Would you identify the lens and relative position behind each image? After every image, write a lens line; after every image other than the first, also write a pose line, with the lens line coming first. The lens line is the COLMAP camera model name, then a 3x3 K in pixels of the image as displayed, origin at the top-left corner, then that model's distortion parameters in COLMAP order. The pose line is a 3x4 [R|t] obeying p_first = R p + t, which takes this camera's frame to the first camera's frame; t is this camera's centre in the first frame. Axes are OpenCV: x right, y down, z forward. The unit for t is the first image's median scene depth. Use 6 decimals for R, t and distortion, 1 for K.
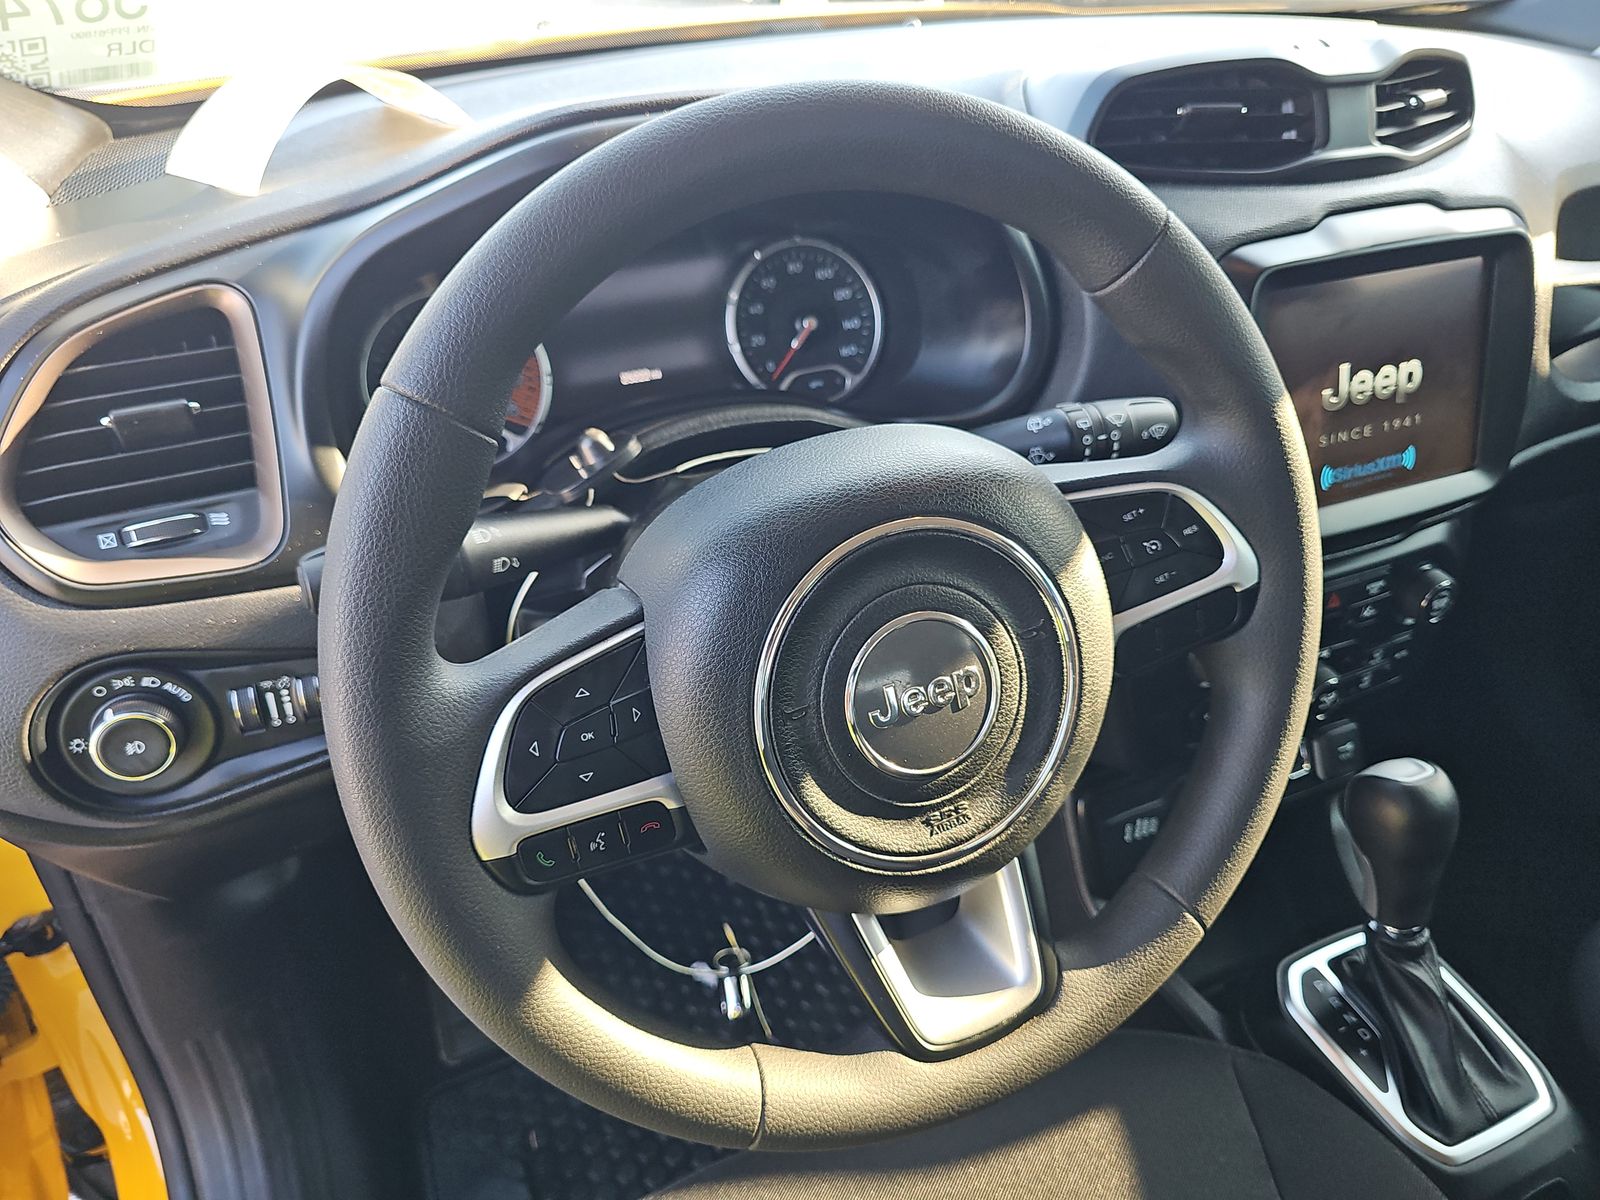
lens RADIAL K [[1091.9, 0, 794.1], [0, 1091.9, 606.0], [0, 0, 1]] dist [0.026527, -0.046529]
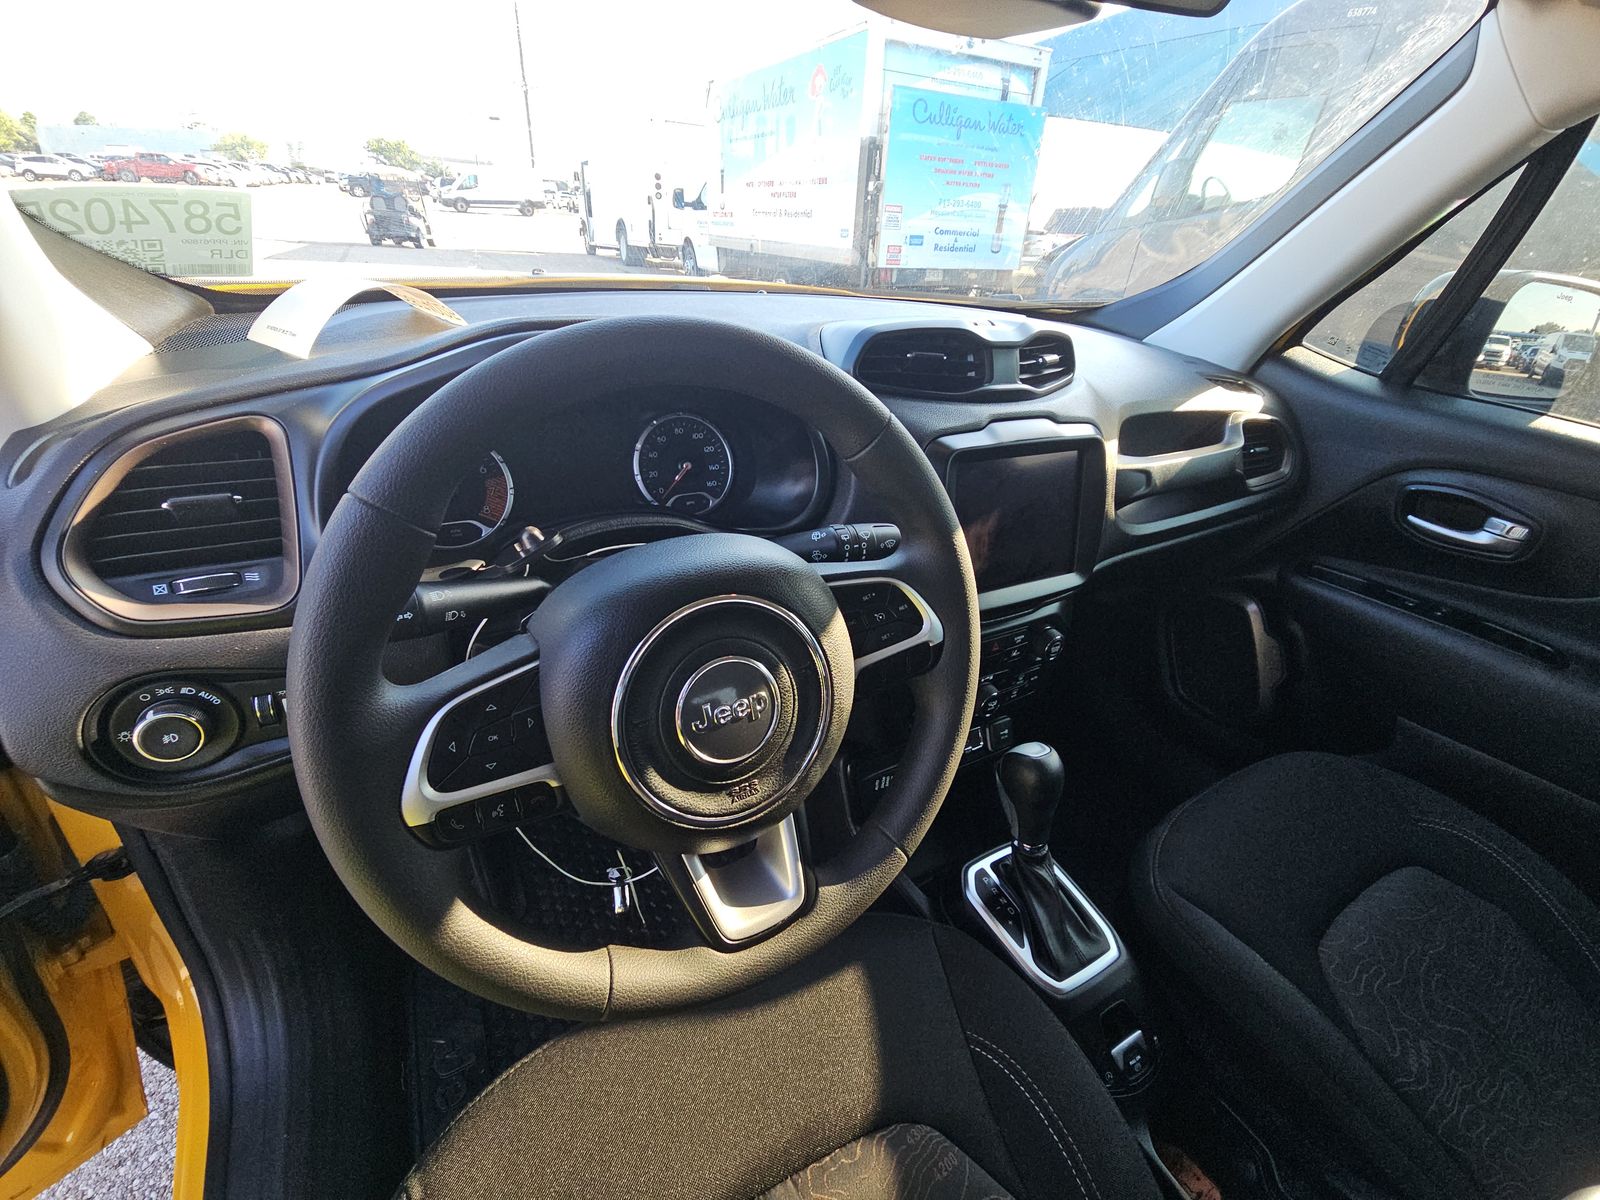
lens RADIAL K [[654.9, 0, 790.8], [0, 654.9, 597.2], [0, 0, 1]] dist [0.013077, -0.012851]
pose [[0.990407, 0.032987, 0.134186, 0.050665], [-0.025521, 0.998049, -0.056988, -0.018184], [-0.135804, 0.053017, 0.989316, 0.046962]]
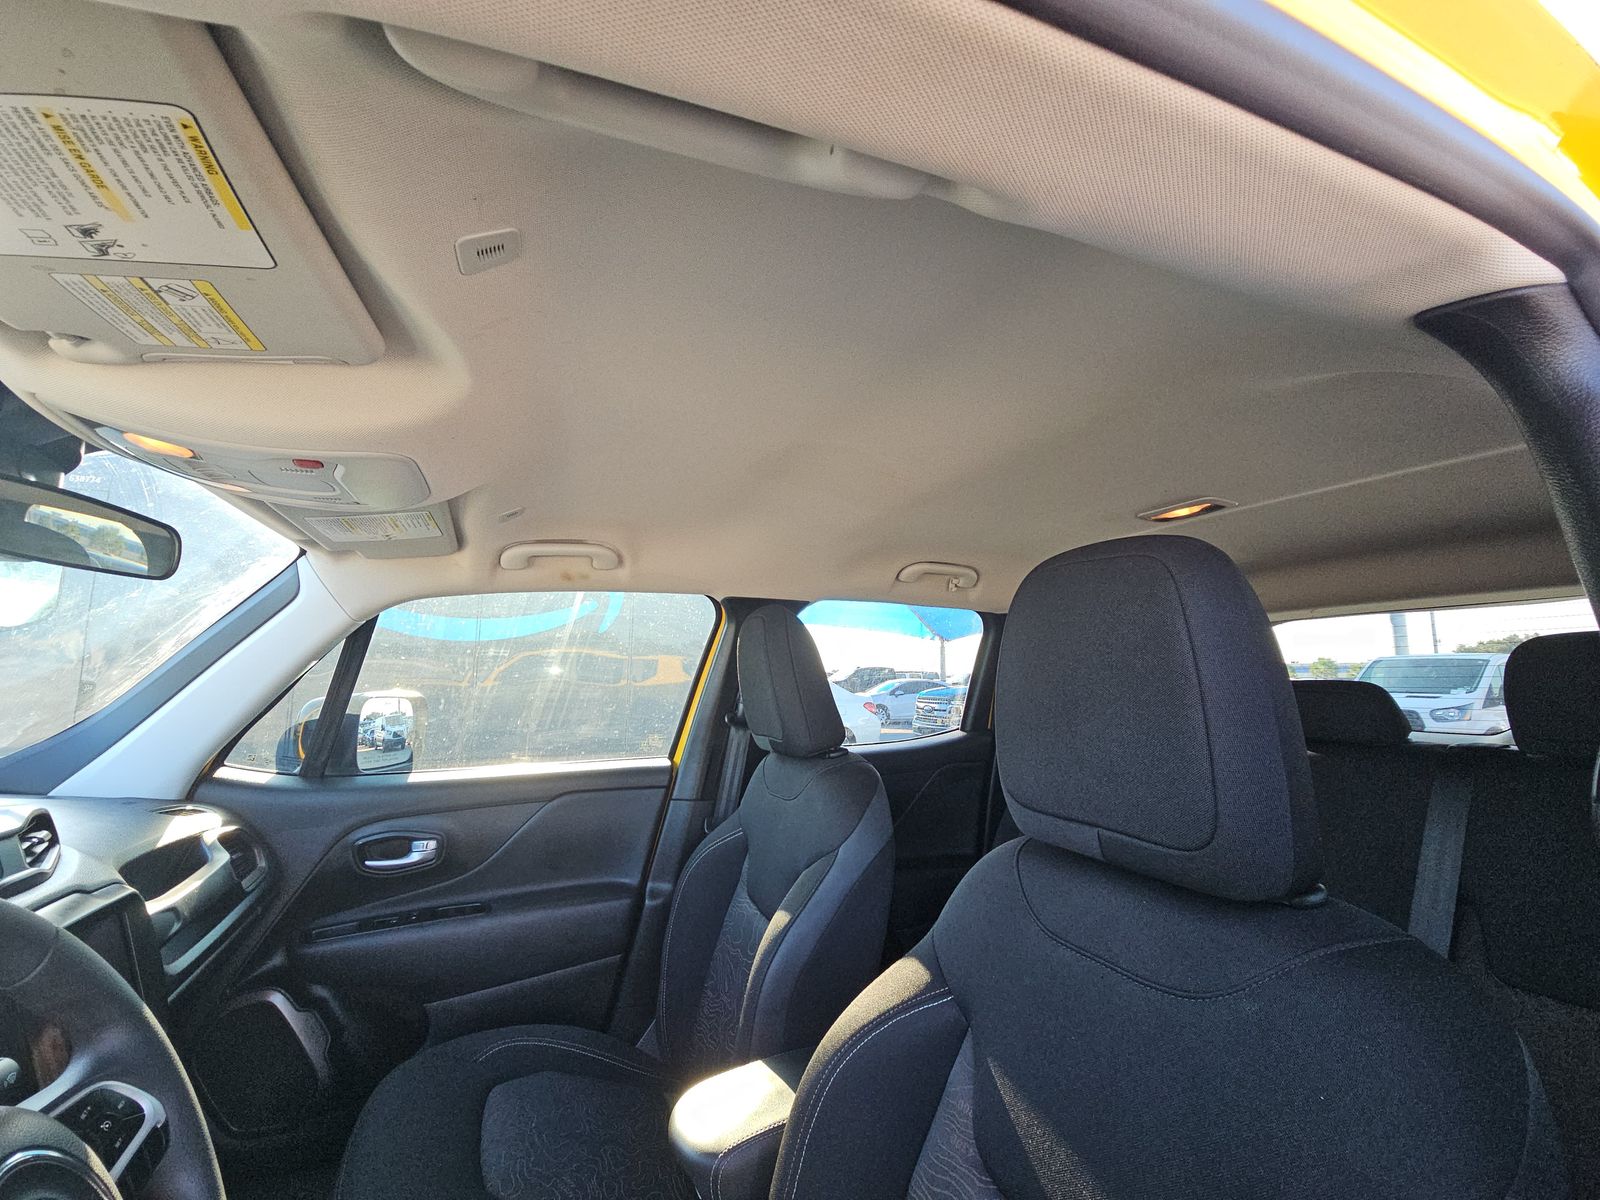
lens RADIAL K [[654.9, 0, 790.8], [0, 654.9, 597.2], [0, 0, 1]] dist [0.013077, -0.012851]
pose [[0.021650, 0.145416, 0.989134, -0.471576], [0.542323, 0.829446, -0.133810, -0.020934], [-0.839891, 0.539327, -0.060904, -0.097700]]
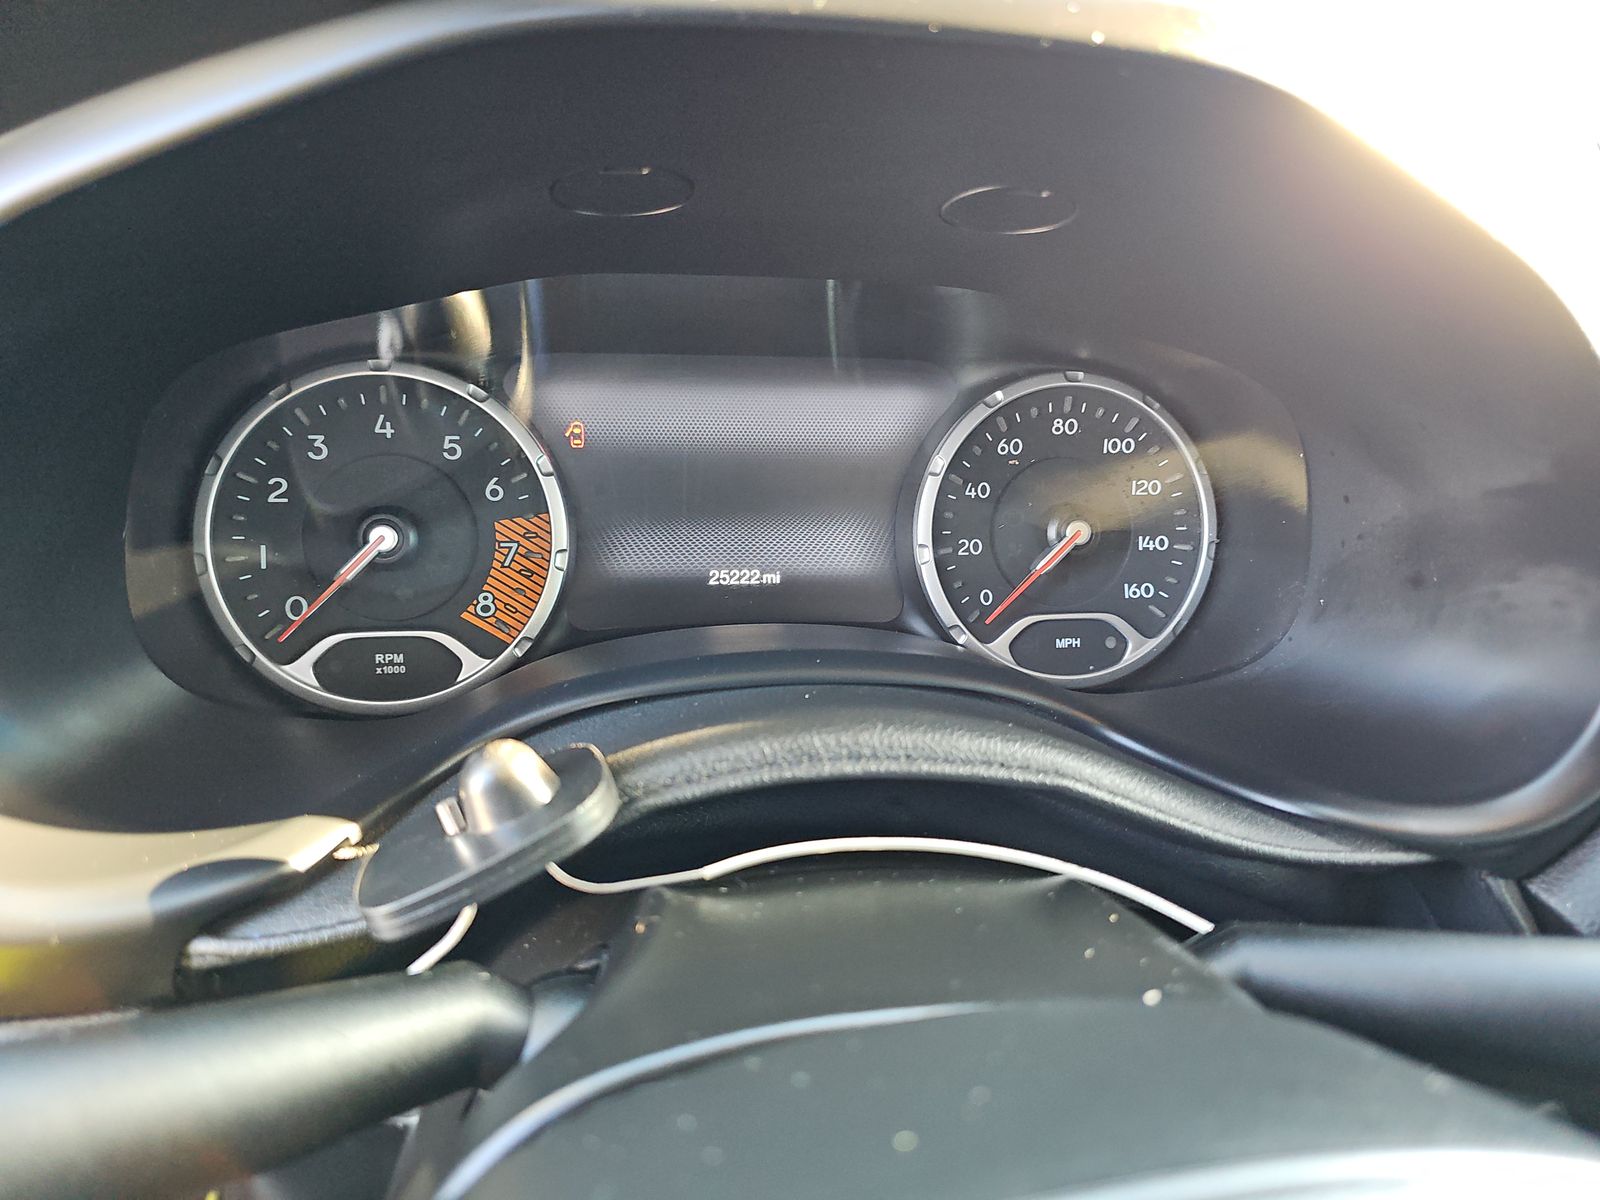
lens RADIAL K [[1091.9, 0, 794.1], [0, 1091.9, 606.0], [0, 0, 1]] dist [0.026527, -0.046529]
pose [[0.967940, 0.177028, -0.178192, -0.020143], [-0.197047, 0.975114, -0.101617, -0.172083], [0.155768, 0.133471, 0.978735, 0.562113]]
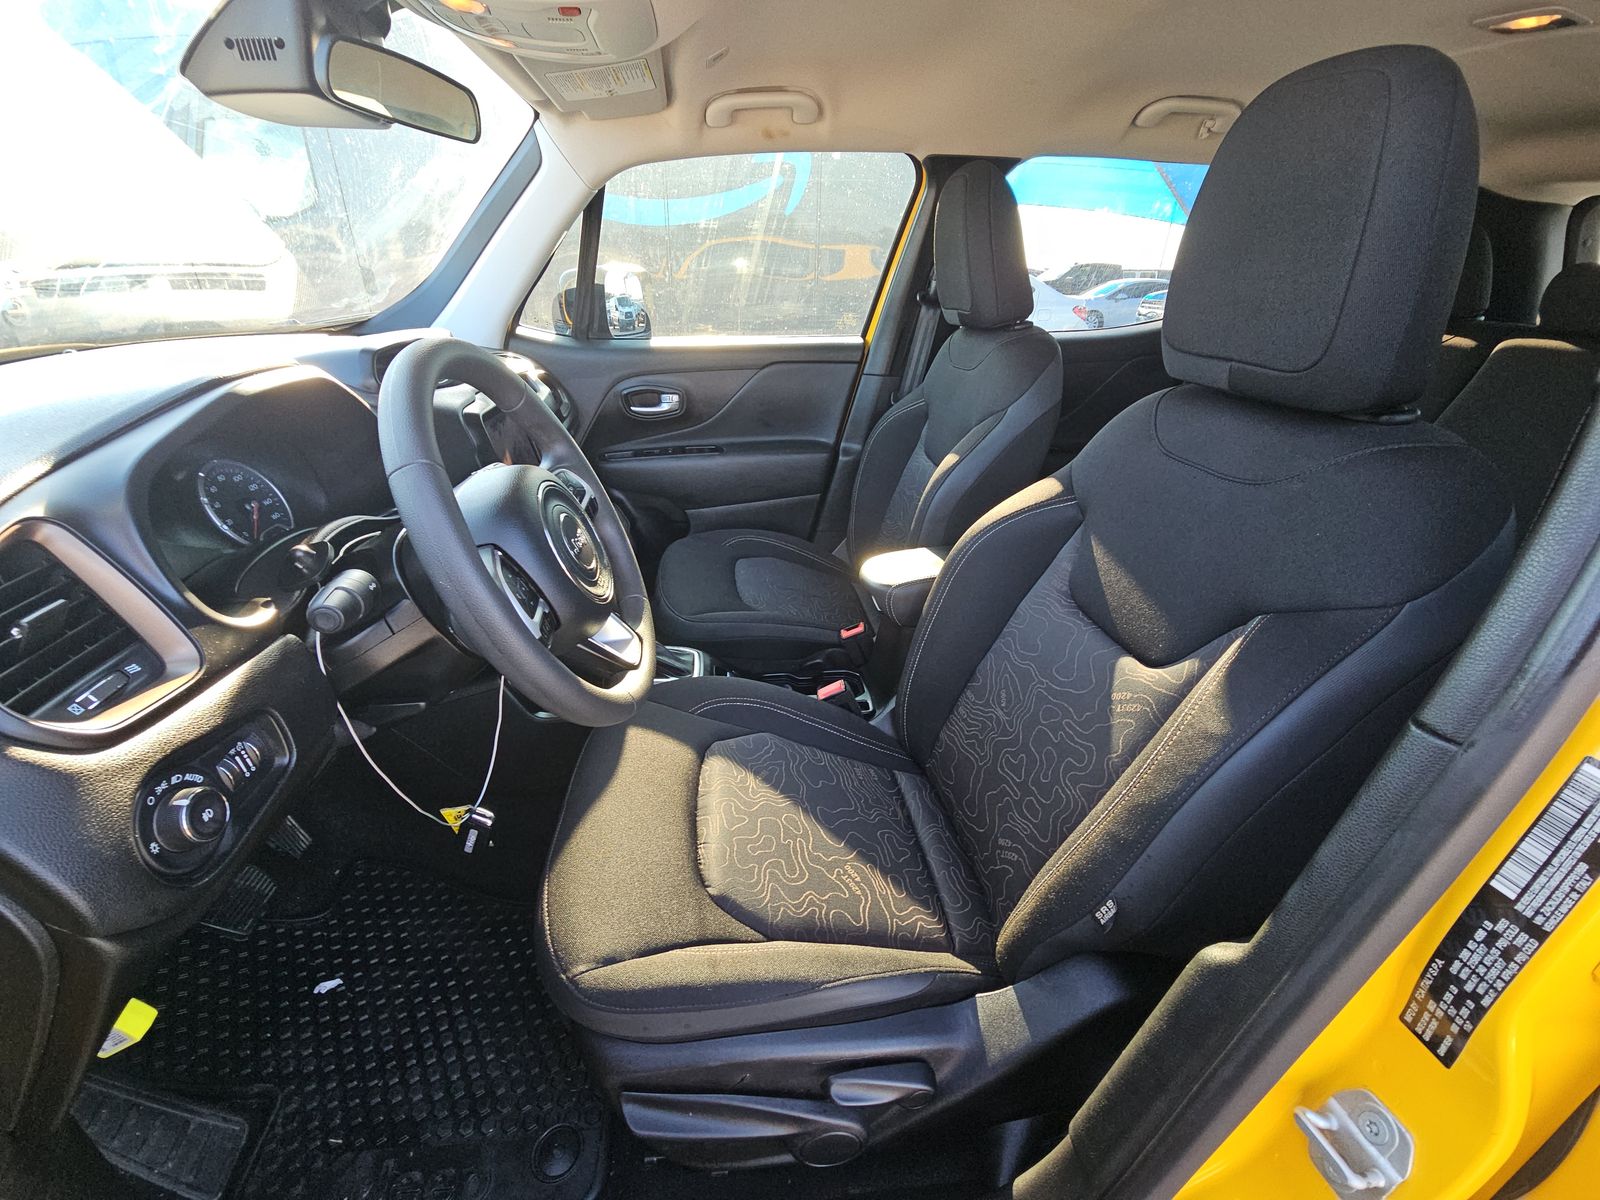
lens RADIAL K [[654.8, 0, 789.7], [0, 654.8, 599.7], [0, 0, 1]] dist [-0.000111, 0.000332]
pose [[0.288387, -0.400724, 0.869628, -0.816991], [0.506692, 0.834499, 0.216507, 0.076849], [-0.812463, 0.378196, 0.443702, -0.077214]]
